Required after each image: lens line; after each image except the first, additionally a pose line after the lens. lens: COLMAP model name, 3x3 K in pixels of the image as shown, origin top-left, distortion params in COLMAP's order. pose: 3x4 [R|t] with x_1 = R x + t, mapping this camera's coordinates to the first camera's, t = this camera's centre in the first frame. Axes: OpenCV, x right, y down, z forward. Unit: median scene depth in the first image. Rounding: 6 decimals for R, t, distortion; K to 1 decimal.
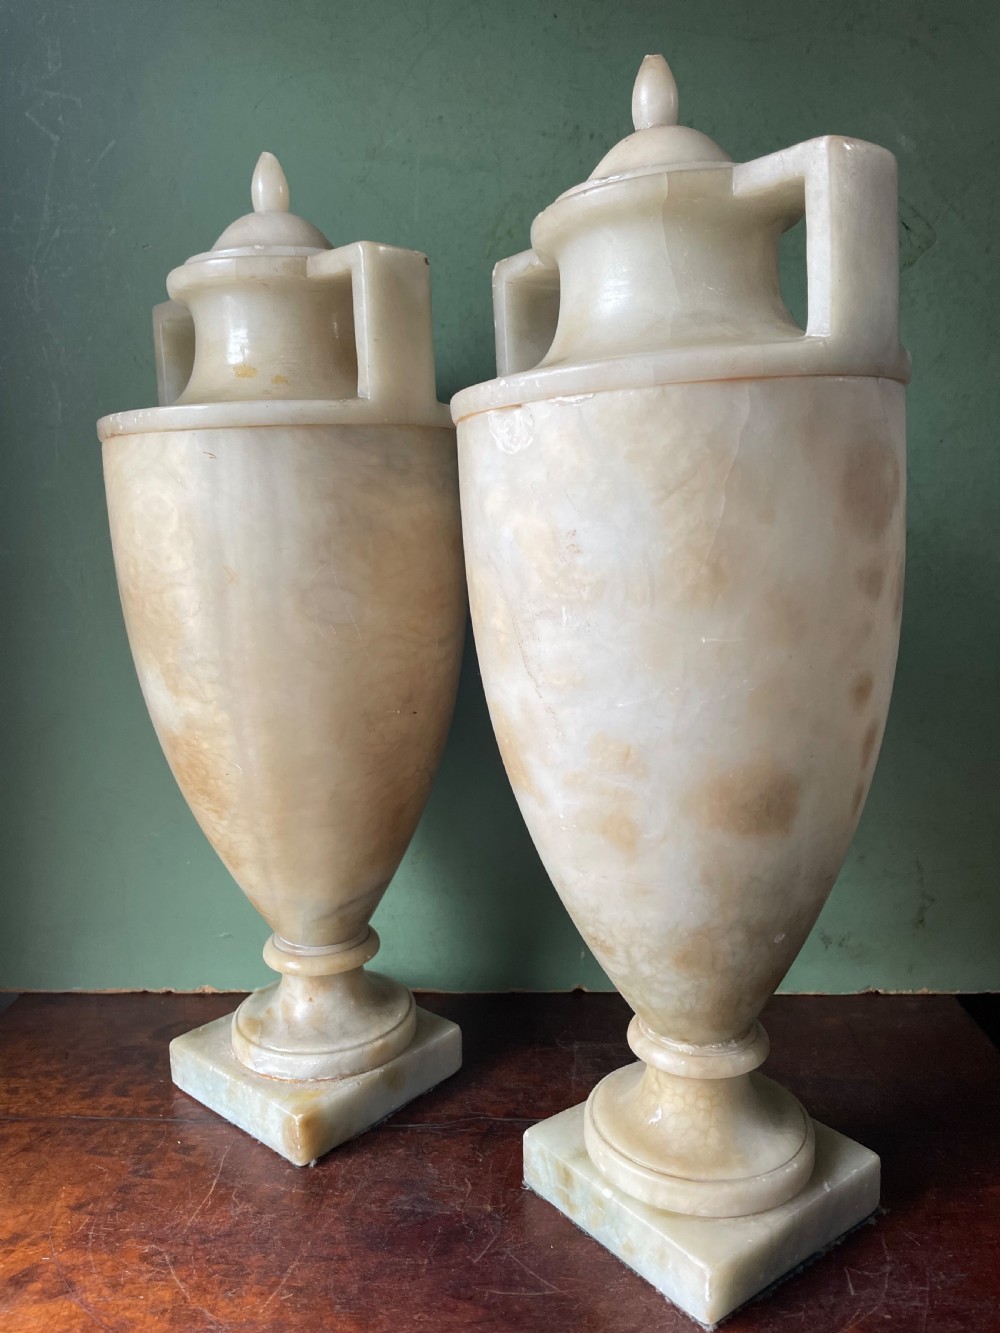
lens RADIAL K [[956.8, 0, 486.3], [0, 956.8, 656.7], [0, 0, 1]] dist [0.060788, -0.084037]
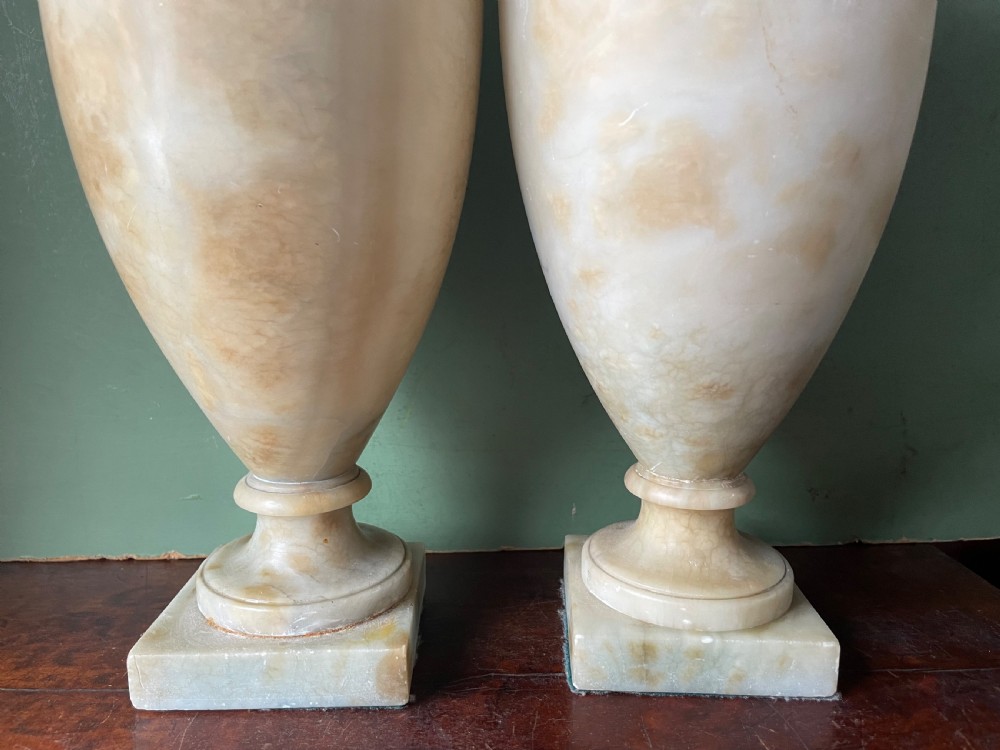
lens RADIAL K [[717.7, 0, 503.9], [0, 717.7, 382.1], [0, 0, 1]] dist [0.060788, -0.084037]
pose [[0.994848, 0.008635, 0.101014, -0.050467], [-0.011879, 0.999431, 0.031556, 0.172538], [-0.100684, -0.032593, 0.994384, 0.316529]]
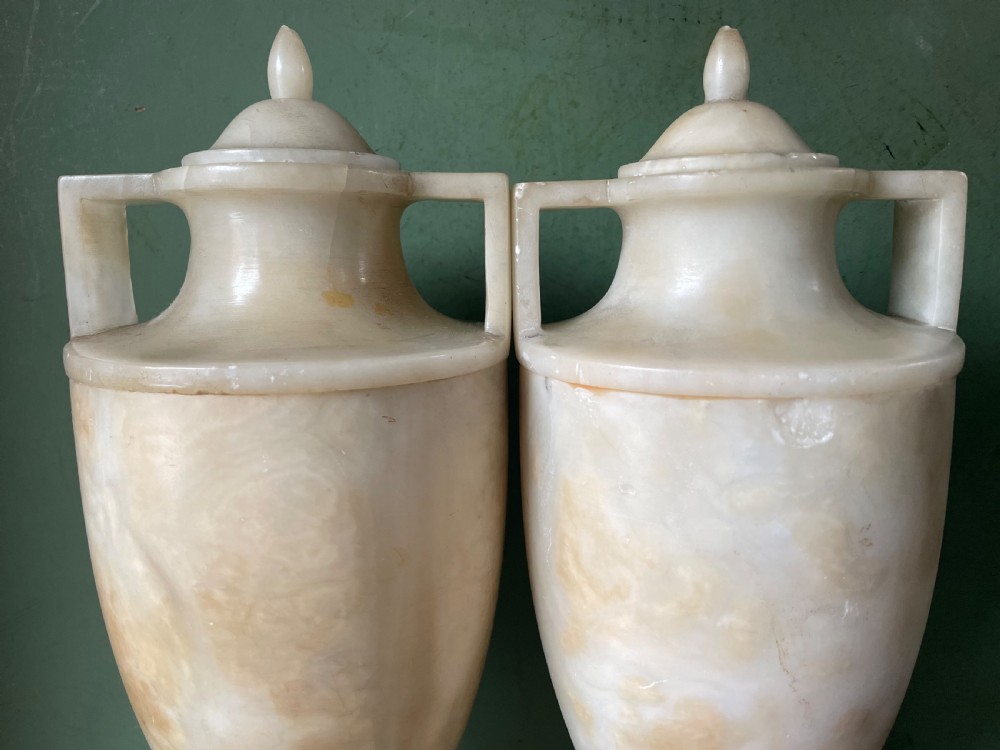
lens RADIAL K [[714.1, 0, 502.8], [0, 714.1, 362.9], [0, 0, 1]] dist [0.052017, -0.075170]
pose [[0.995200, 0.015573, 0.096617, -0.073677], [-0.014682, 0.999843, -0.009927, -0.188259], [-0.096757, 0.008461, 0.995272, 0.299267]]
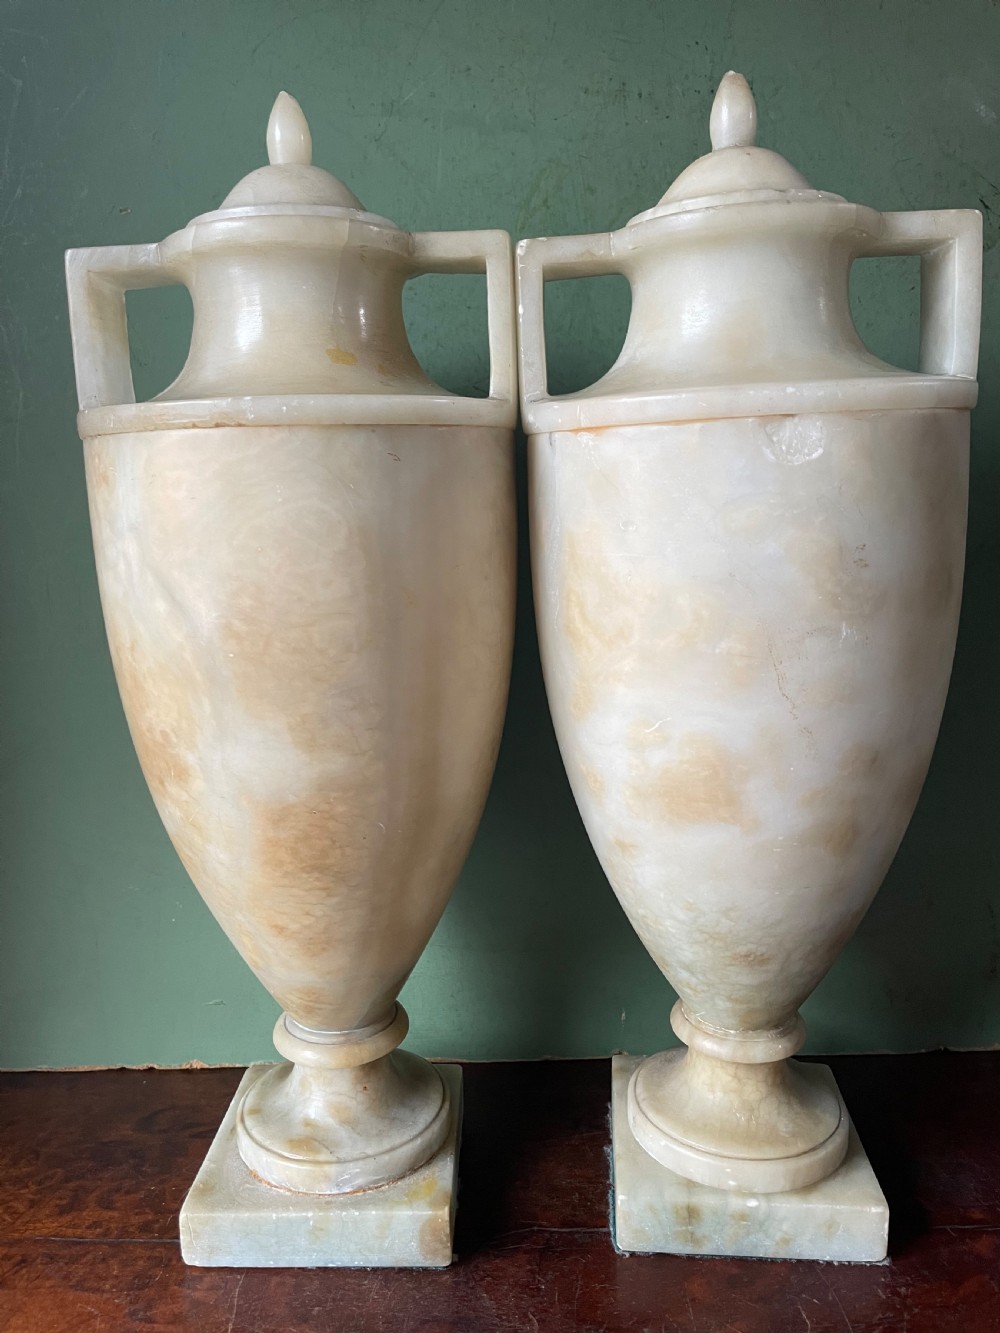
lens RADIAL K [[956.8, 0, 500.2], [0, 956.8, 659.7], [0, 0, 1]] dist [0.060788, -0.084037]
pose [[0.998771, -0.002200, 0.049505, -0.063361], [0.002002, 0.999990, 0.004038, -0.028639], [-0.049513, -0.003934, 0.998766, 0.127051]]
